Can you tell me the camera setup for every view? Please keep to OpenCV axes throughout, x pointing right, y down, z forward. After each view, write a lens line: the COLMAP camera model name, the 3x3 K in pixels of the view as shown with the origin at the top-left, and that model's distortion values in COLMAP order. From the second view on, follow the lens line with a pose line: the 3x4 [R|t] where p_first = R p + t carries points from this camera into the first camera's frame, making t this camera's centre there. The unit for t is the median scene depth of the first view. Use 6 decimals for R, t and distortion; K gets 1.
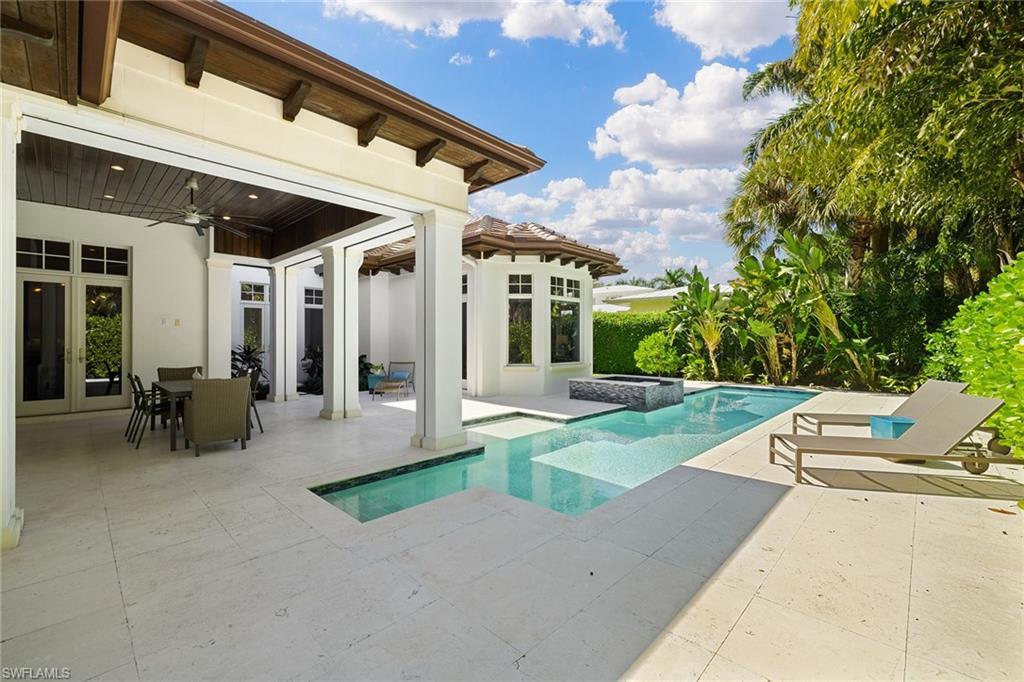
lens RADIAL K [[429.6, 0, 509.3], [0, 429.6, 330.5], [0, 0, 1]] dist [0.000811, 0.000158]
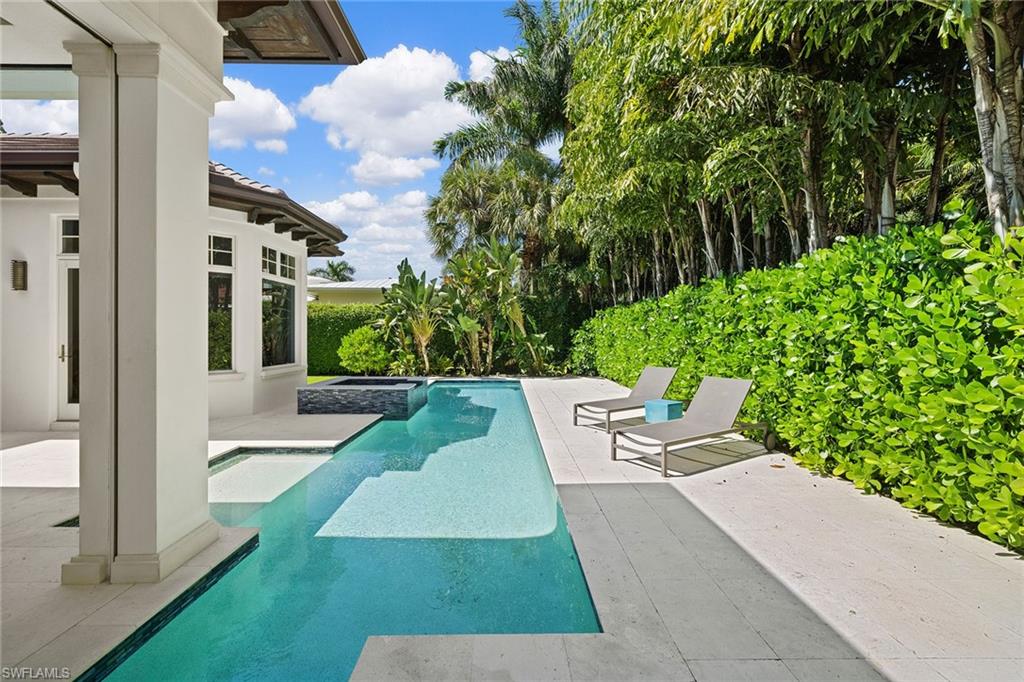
lens RADIAL K [[429.6, 0, 509.3], [0, 429.6, 330.5], [0, 0, 1]] dist [0.000811, 0.000158]
pose [[0.711678, 0.008094, 0.702459, -0.106720], [-0.016624, 0.999848, 0.005321, 0.004273], [-0.702309, -0.015465, 0.711704, 0.197461]]
